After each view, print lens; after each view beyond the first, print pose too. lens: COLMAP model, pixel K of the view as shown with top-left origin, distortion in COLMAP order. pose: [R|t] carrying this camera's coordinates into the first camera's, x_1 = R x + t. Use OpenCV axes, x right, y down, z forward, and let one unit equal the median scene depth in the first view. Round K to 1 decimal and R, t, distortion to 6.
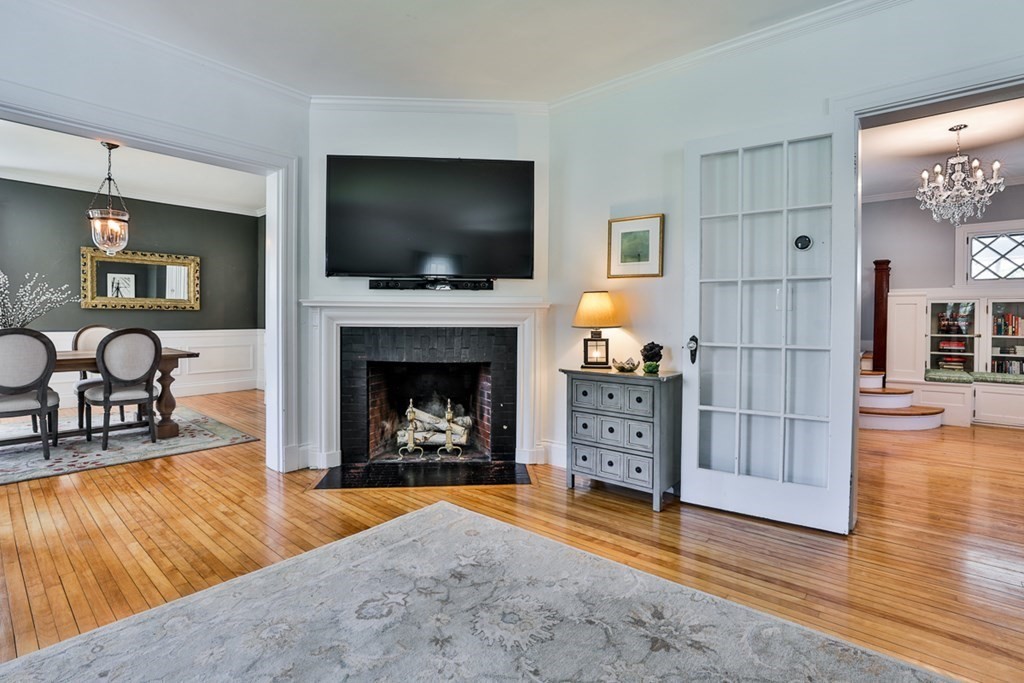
lens RADIAL K [[479.6, 0, 511.8], [0, 479.6, 327.2], [0, 0, 1]] dist [-0.024400, 0.000242]
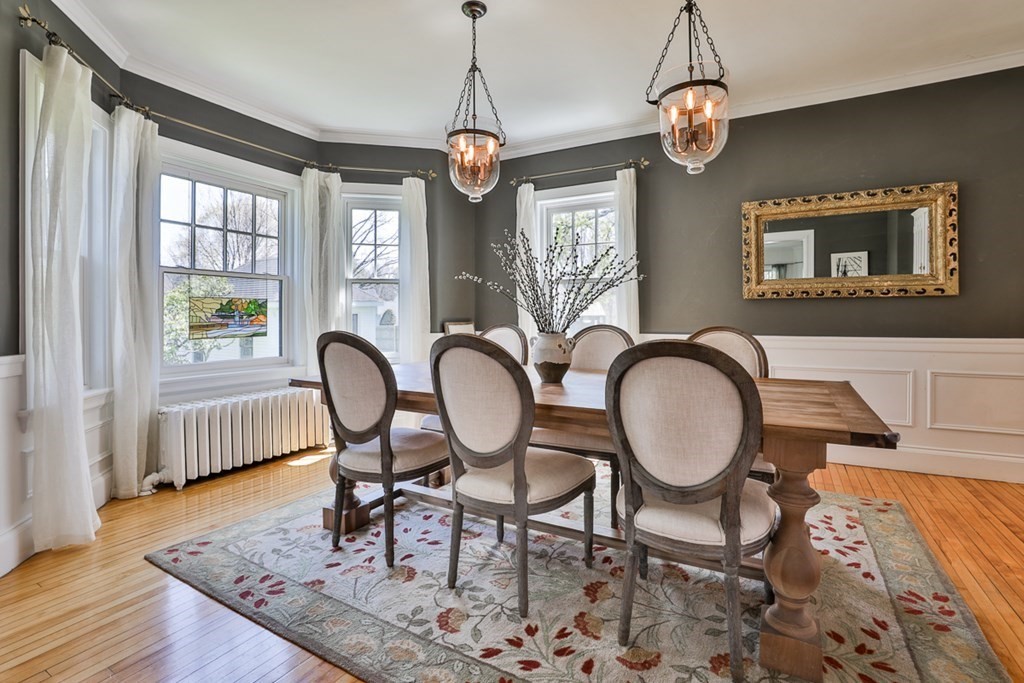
lens RADIAL K [[481.1, 0, 513.2], [0, 481.1, 313.7], [0, 0, 1]] dist [-0.000436, -0.000004]
pose [[0.201197, -0.005452, -0.979536, -0.311152], [-0.011108, 0.999908, -0.007847, -0.009563], [0.979488, 0.012460, 0.201118, 0.524984]]
